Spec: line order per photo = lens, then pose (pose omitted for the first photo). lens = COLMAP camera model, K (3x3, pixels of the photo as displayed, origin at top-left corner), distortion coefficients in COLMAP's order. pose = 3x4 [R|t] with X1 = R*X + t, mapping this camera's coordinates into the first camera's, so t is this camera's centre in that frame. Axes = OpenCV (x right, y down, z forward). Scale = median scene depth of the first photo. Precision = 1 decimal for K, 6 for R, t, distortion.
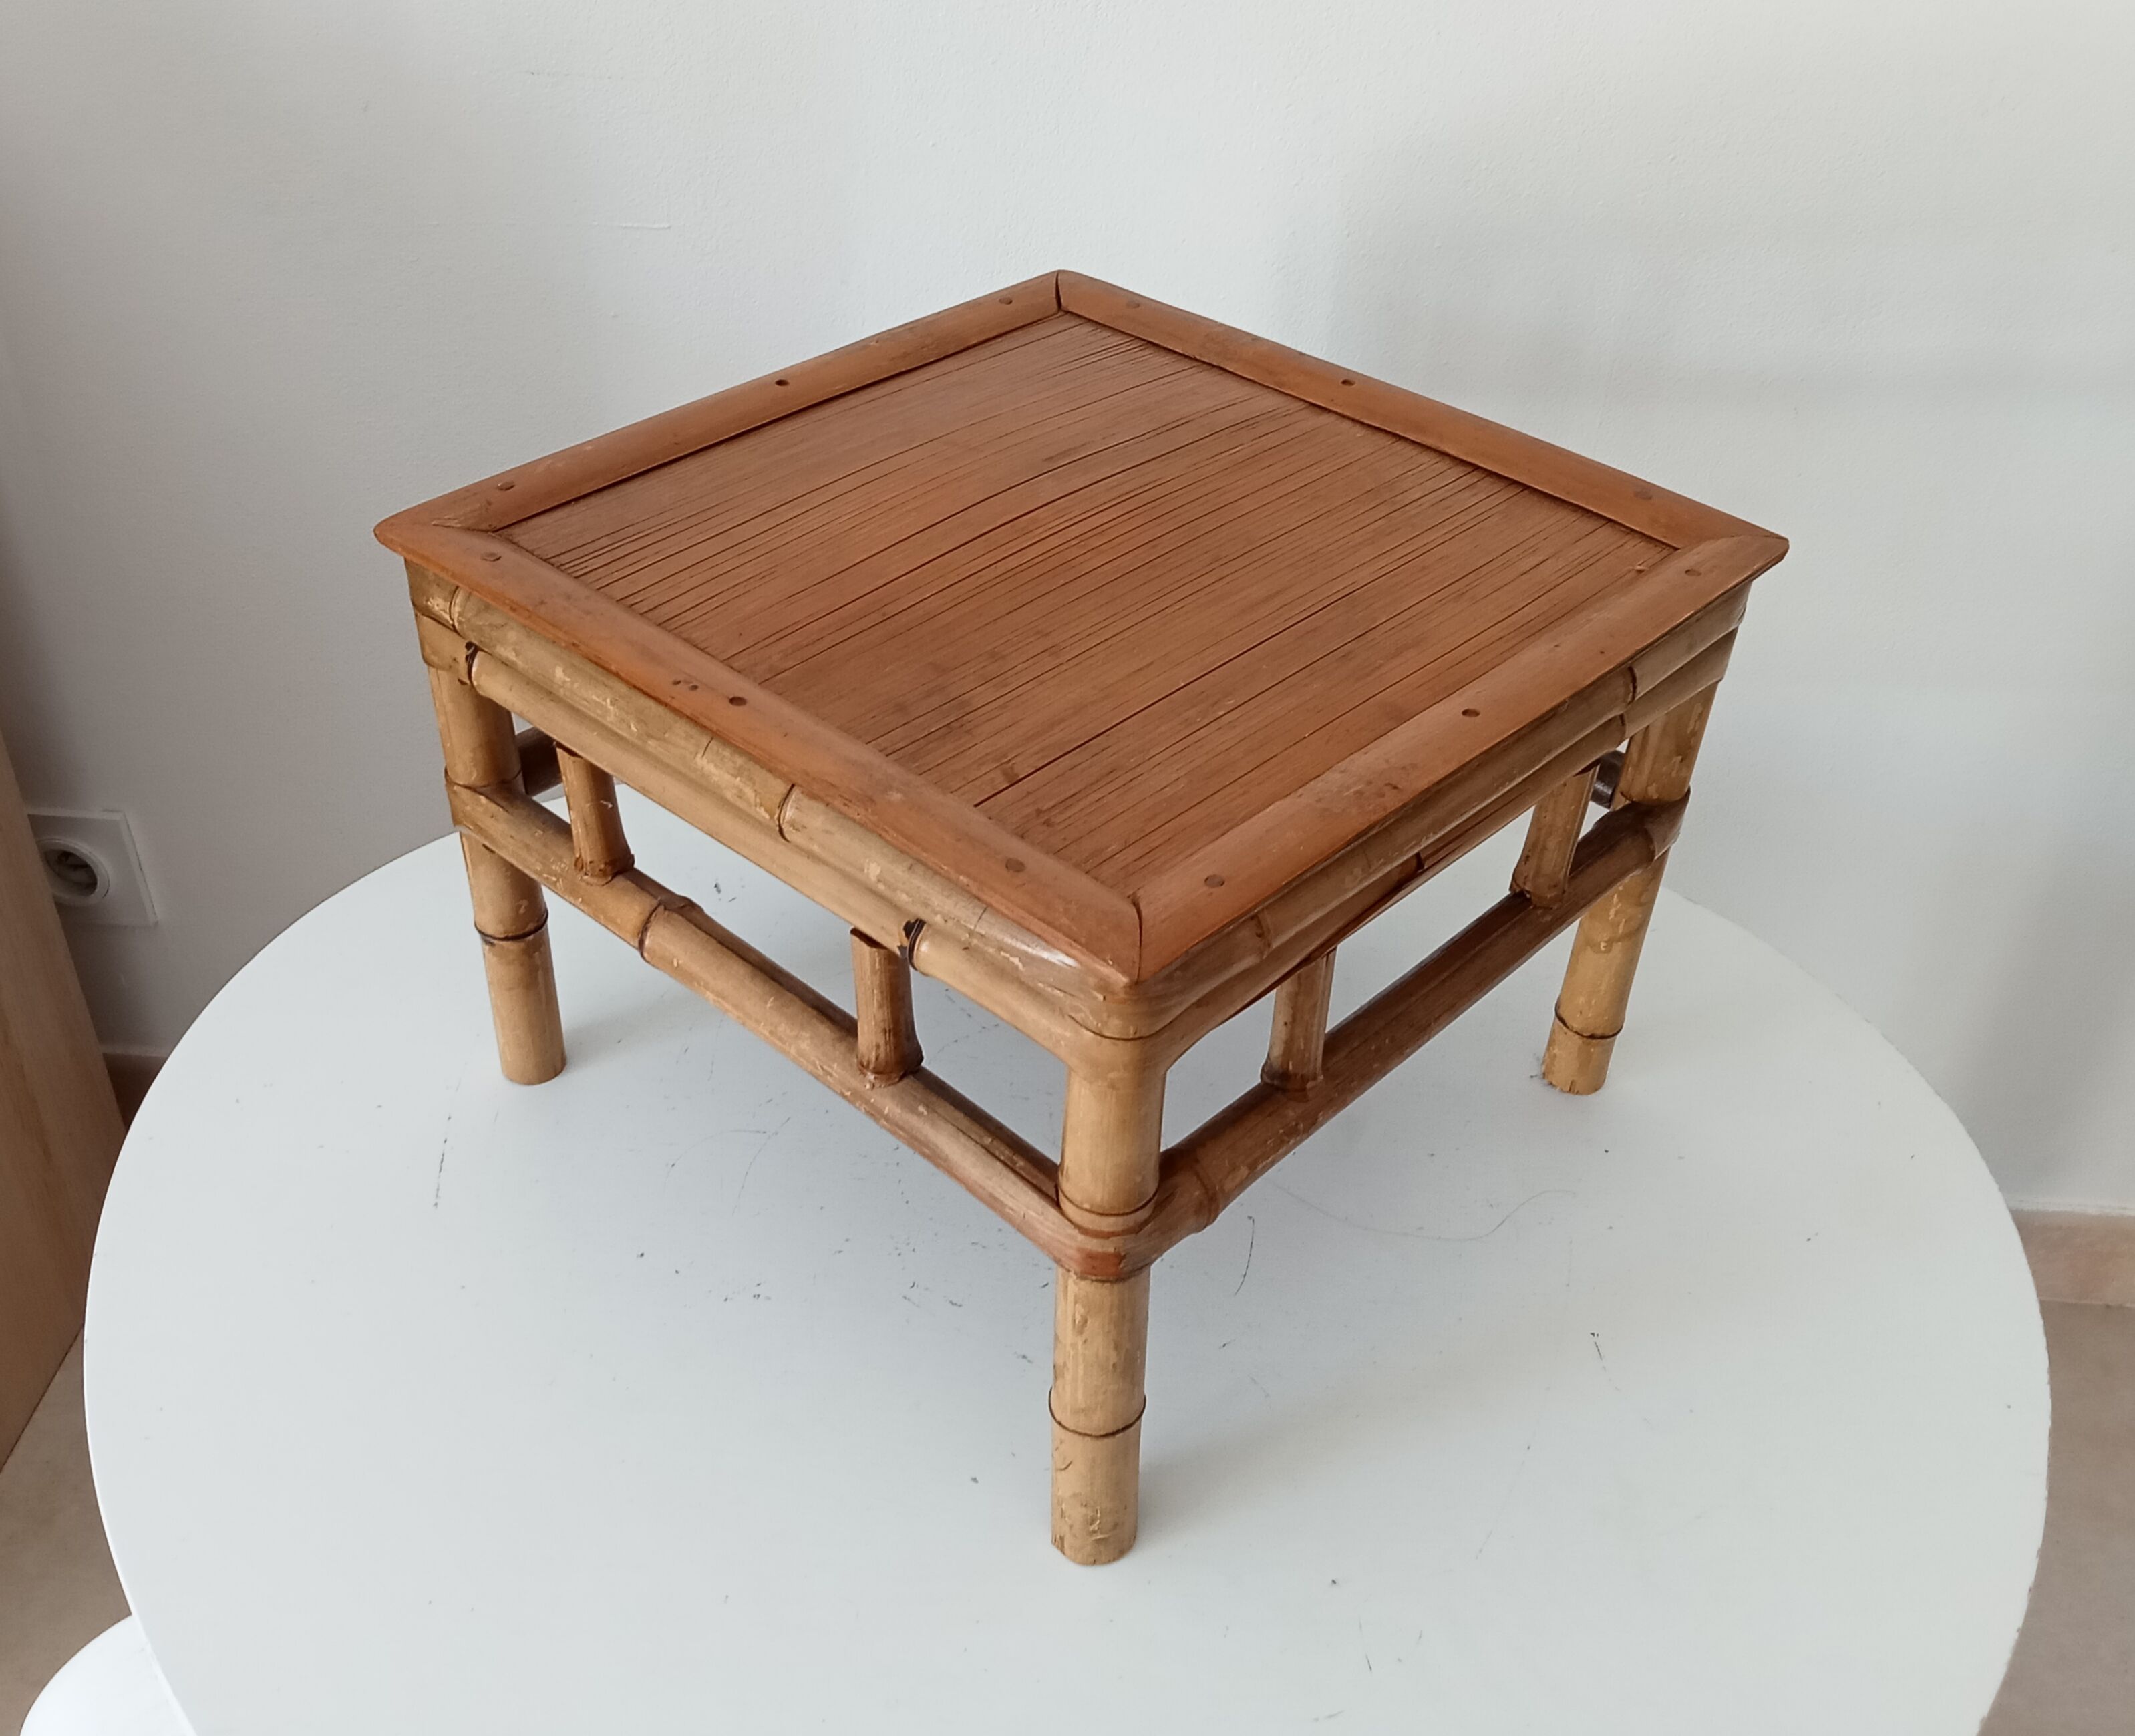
lens RADIAL K [[2033.7, 0, 1031.9], [0, 2033.7, 780.1], [0, 0, 1]] dist [0.050832, 0.000000]
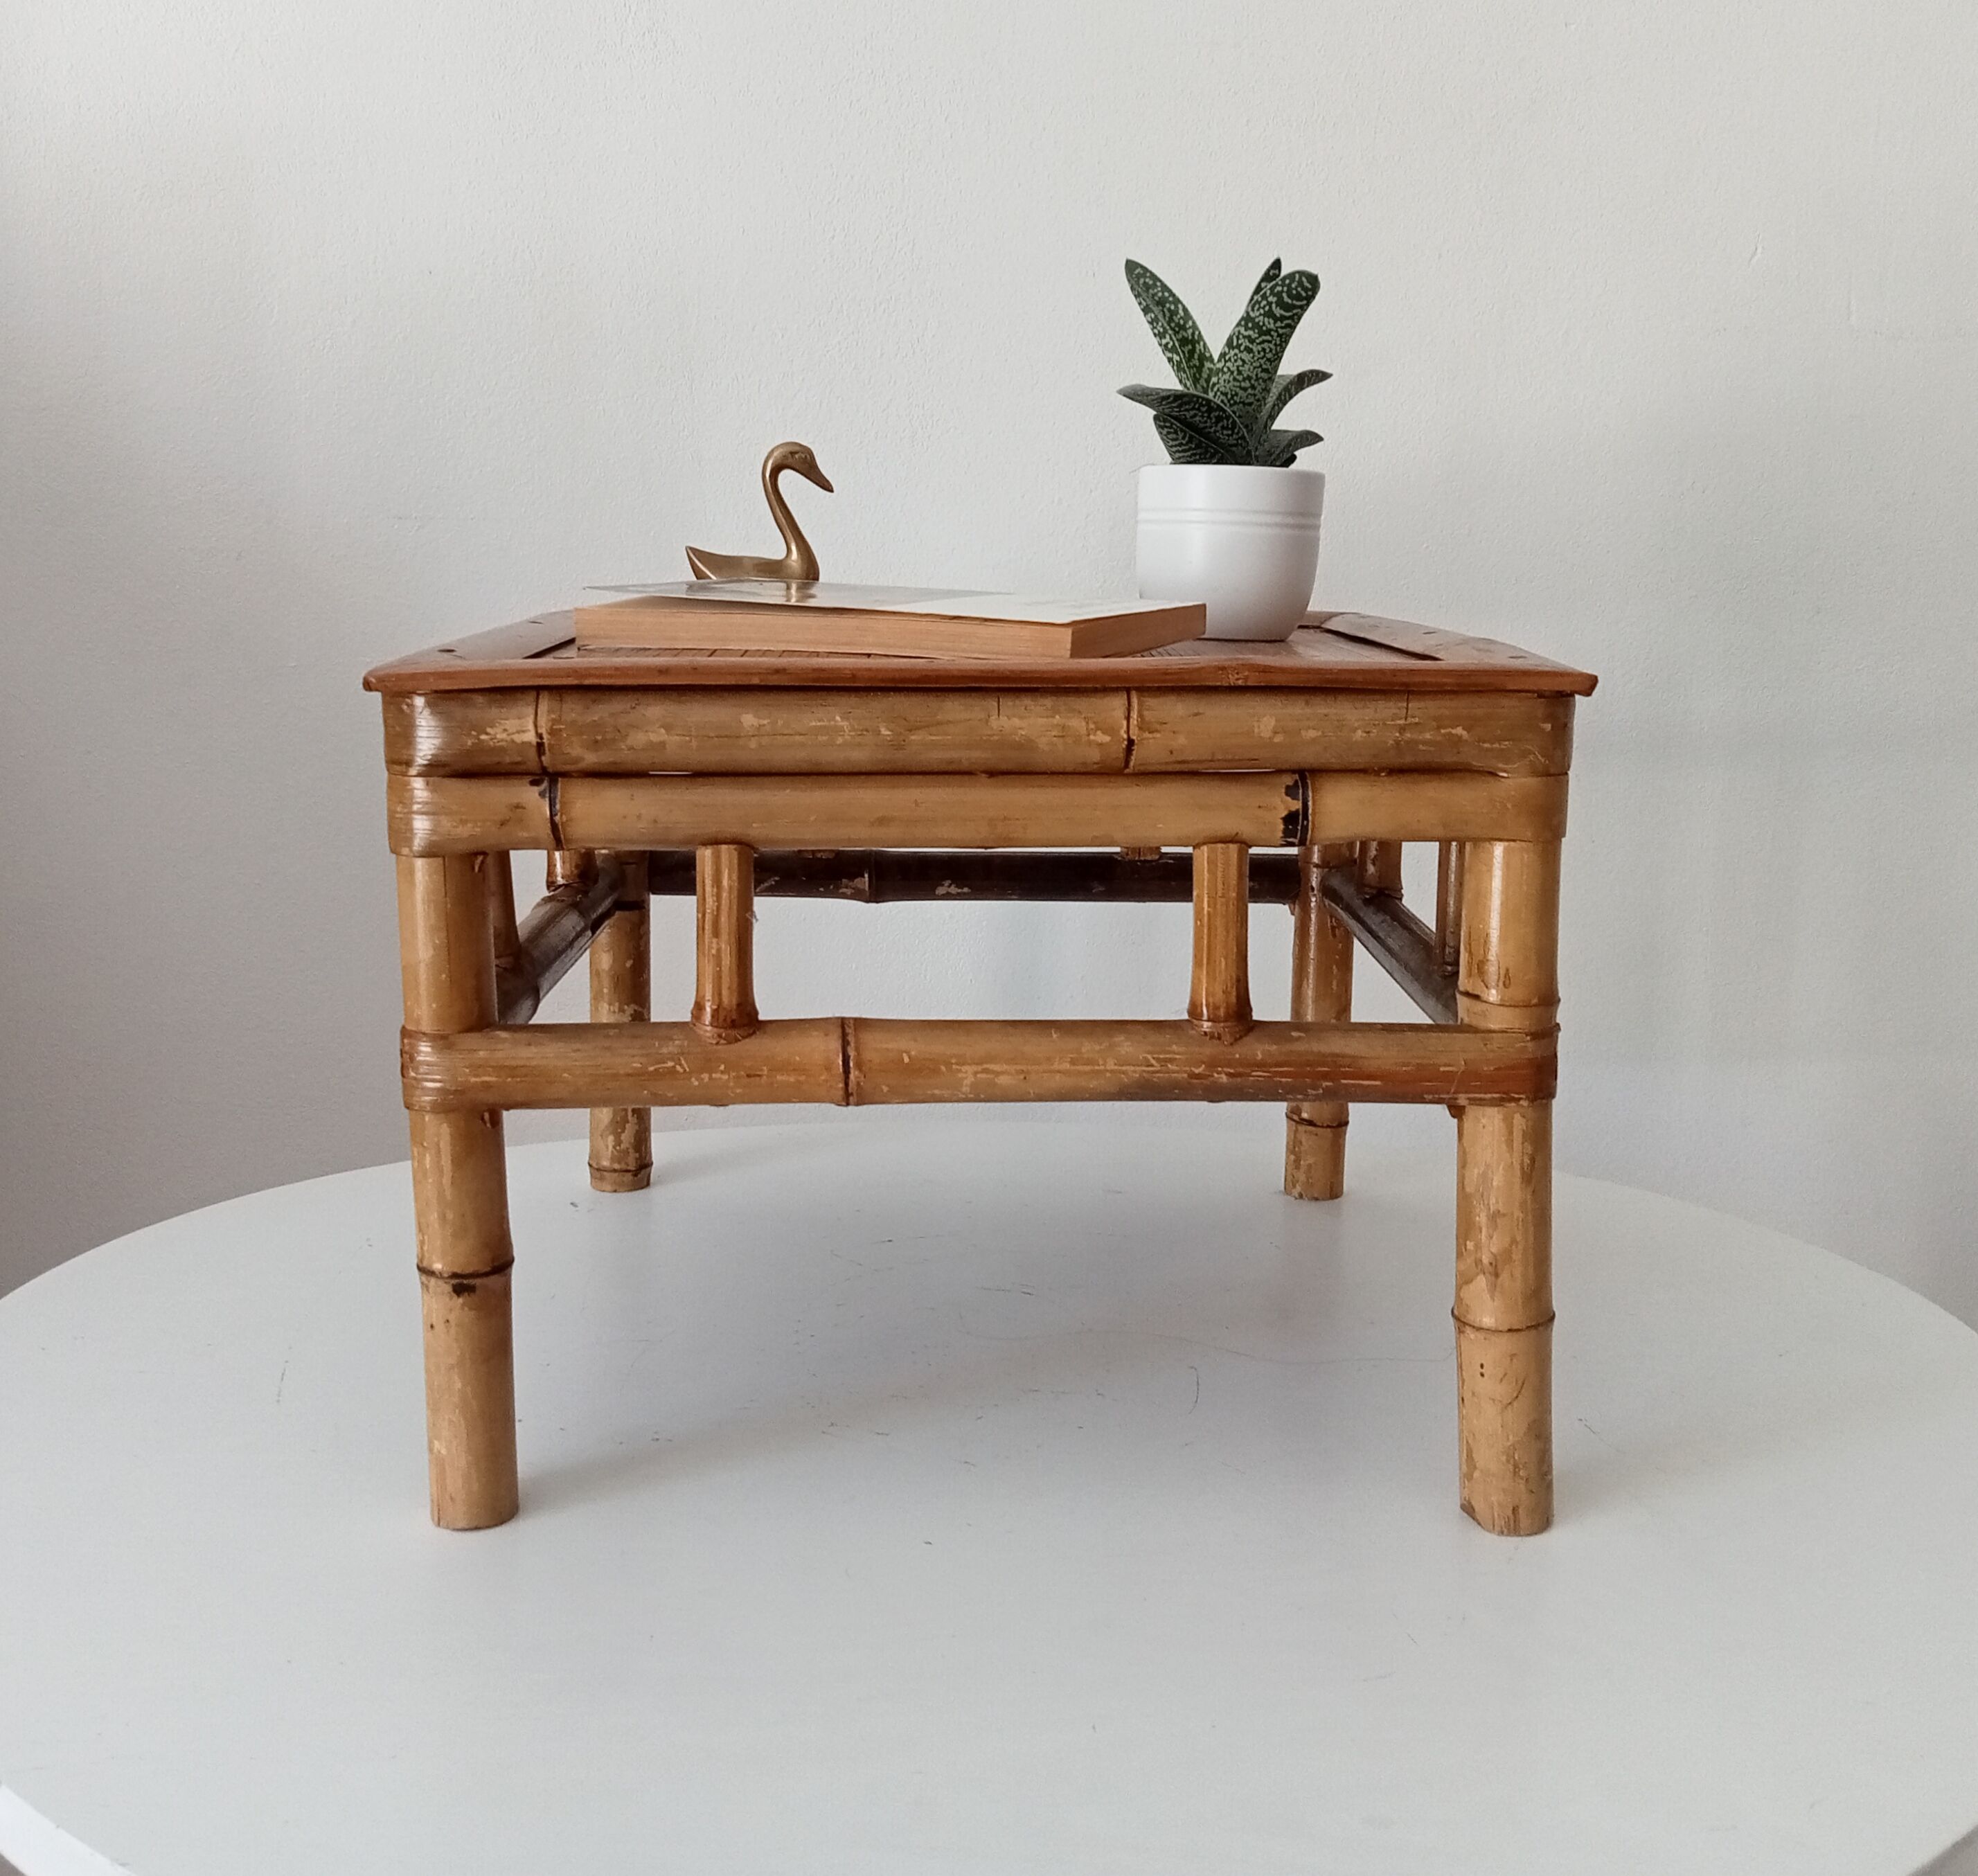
lens RADIAL K [[2100.5, 0, 973.3], [0, 2100.5, 864.1], [0, 0, 1]] dist [0.075827, 0.000000]
pose [[0.711570, -0.140584, 0.688407, -0.785652], [0.419824, 0.870713, -0.256137, 0.268760], [-0.563396, 0.471269, 0.678594, 0.371251]]
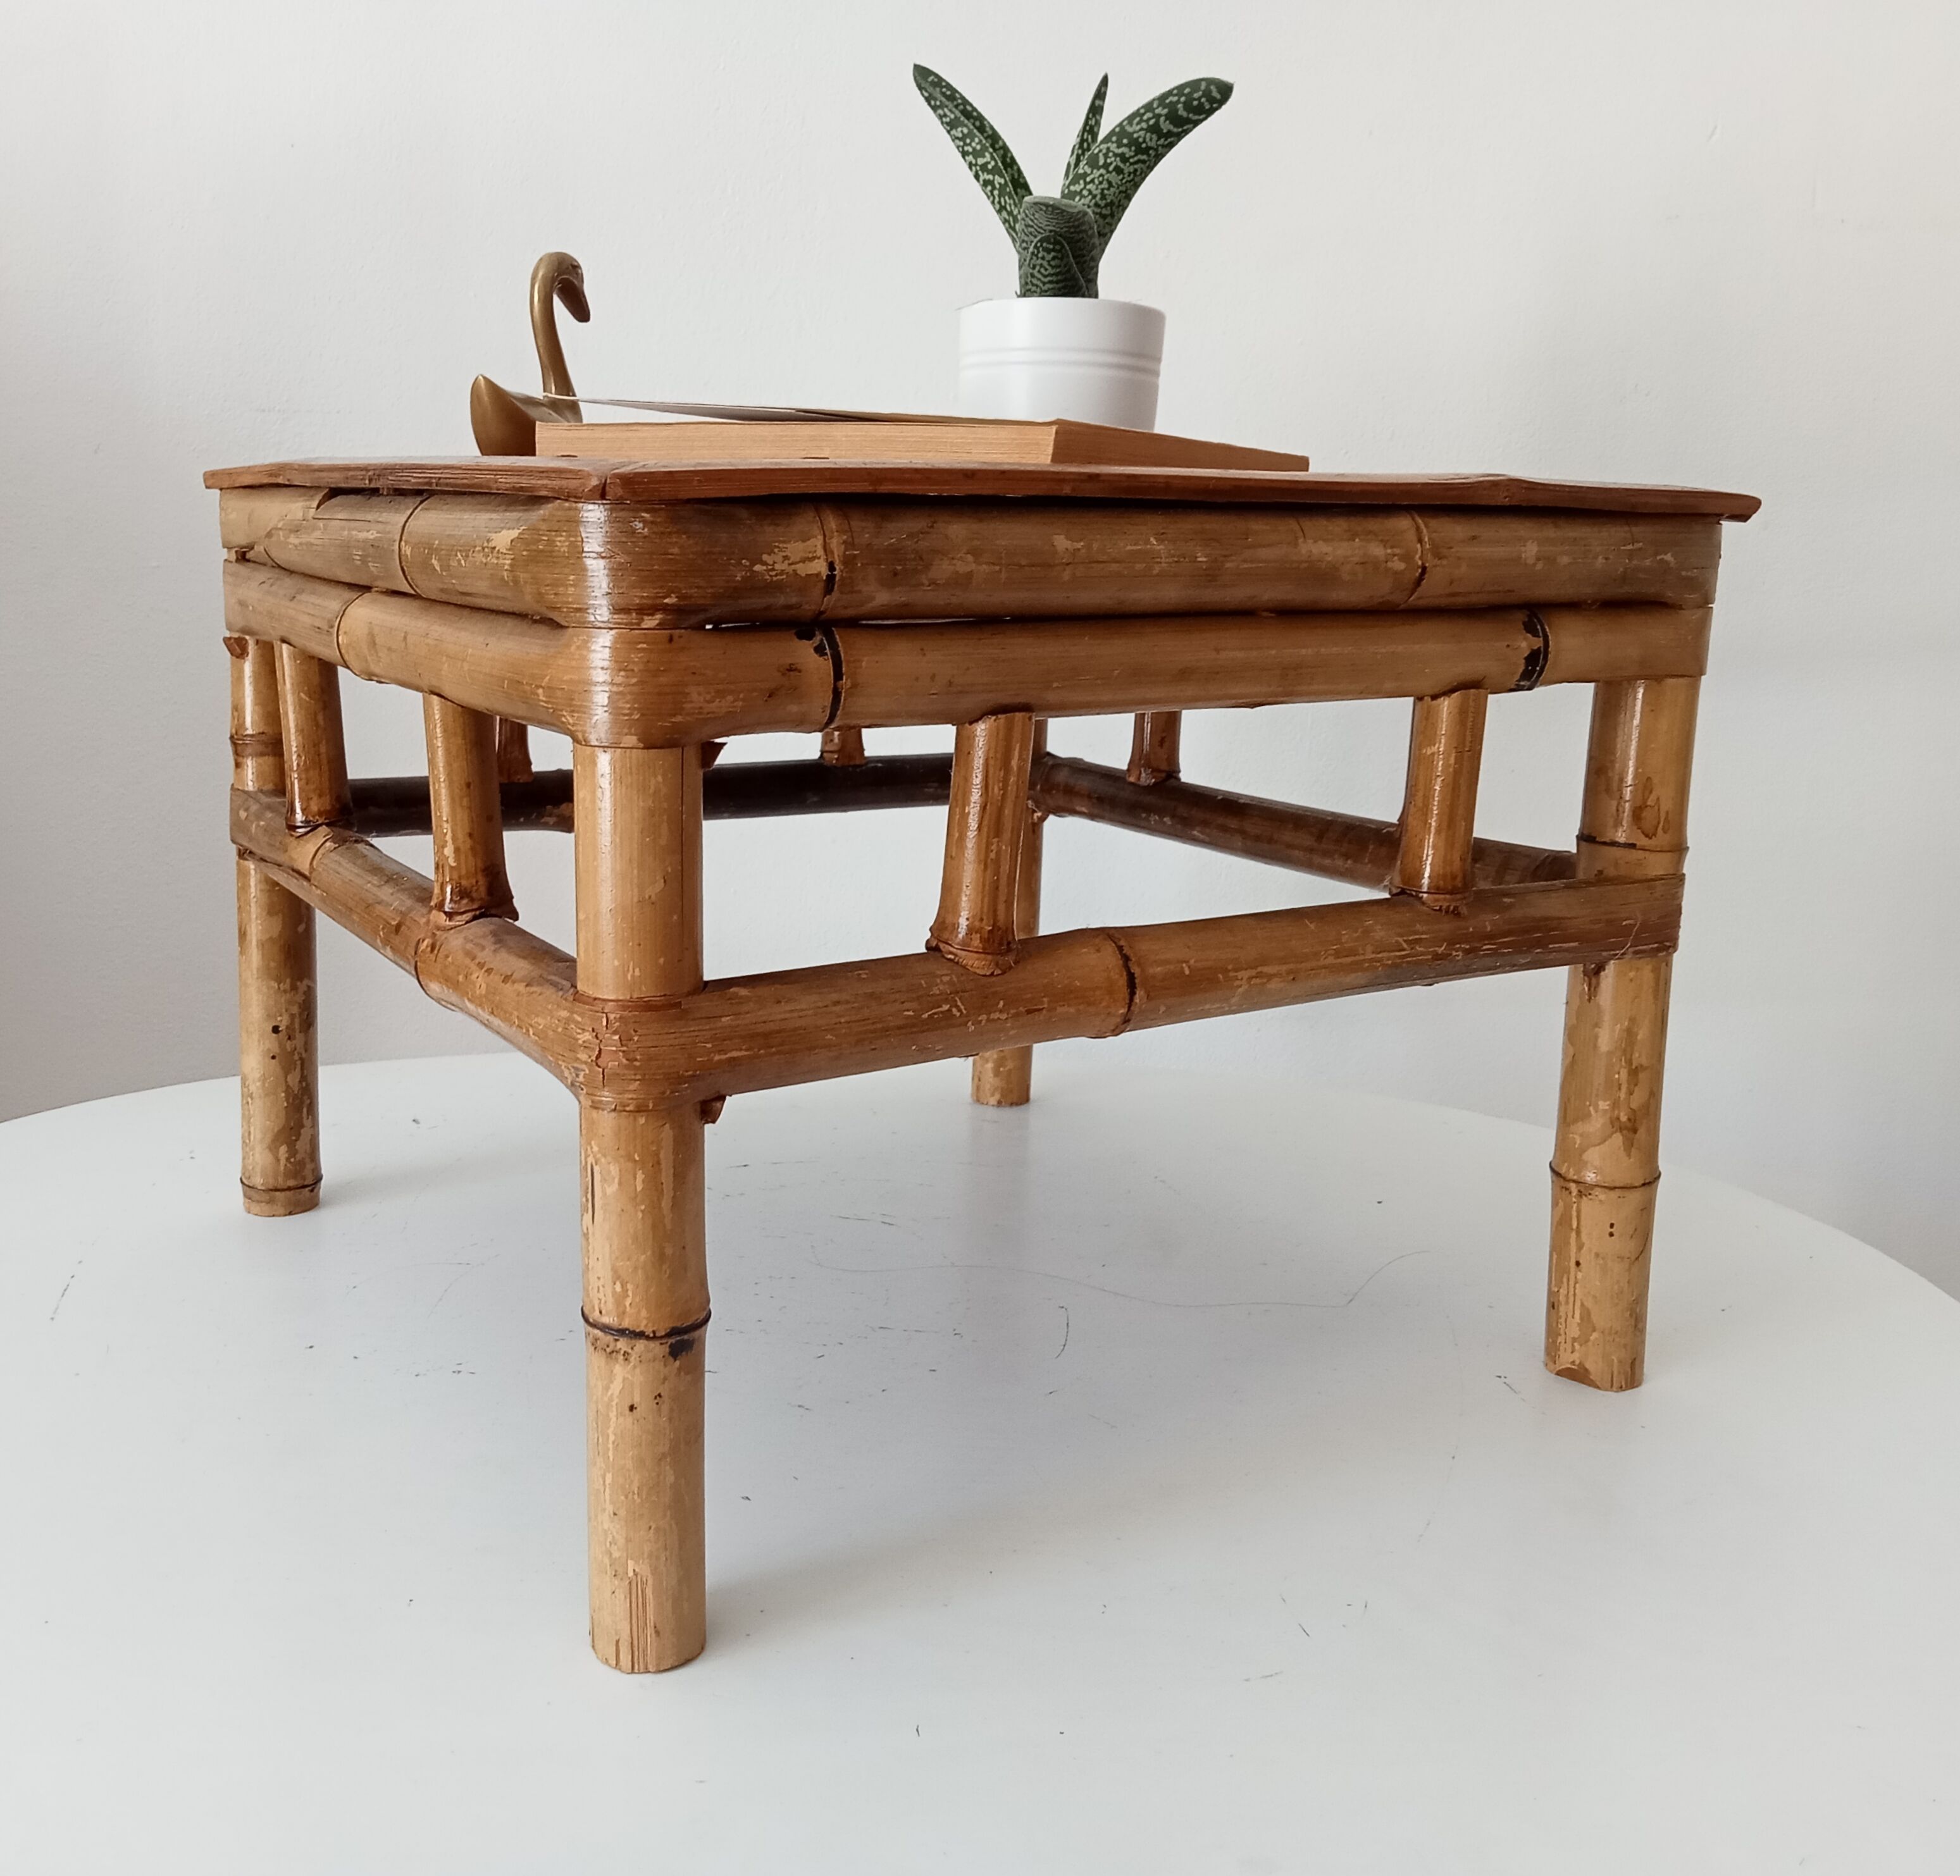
lens RADIAL K [[1921.7, 0, 851.4], [0, 1921.7, 924.9], [0, 0, 1]] dist [0.038636, 0.000000]
pose [[0.297178, -0.228004, 0.927200, -0.853535], [0.546587, 0.836843, 0.030598, -0.005274], [-0.782897, 0.497702, 0.373316, 0.882557]]
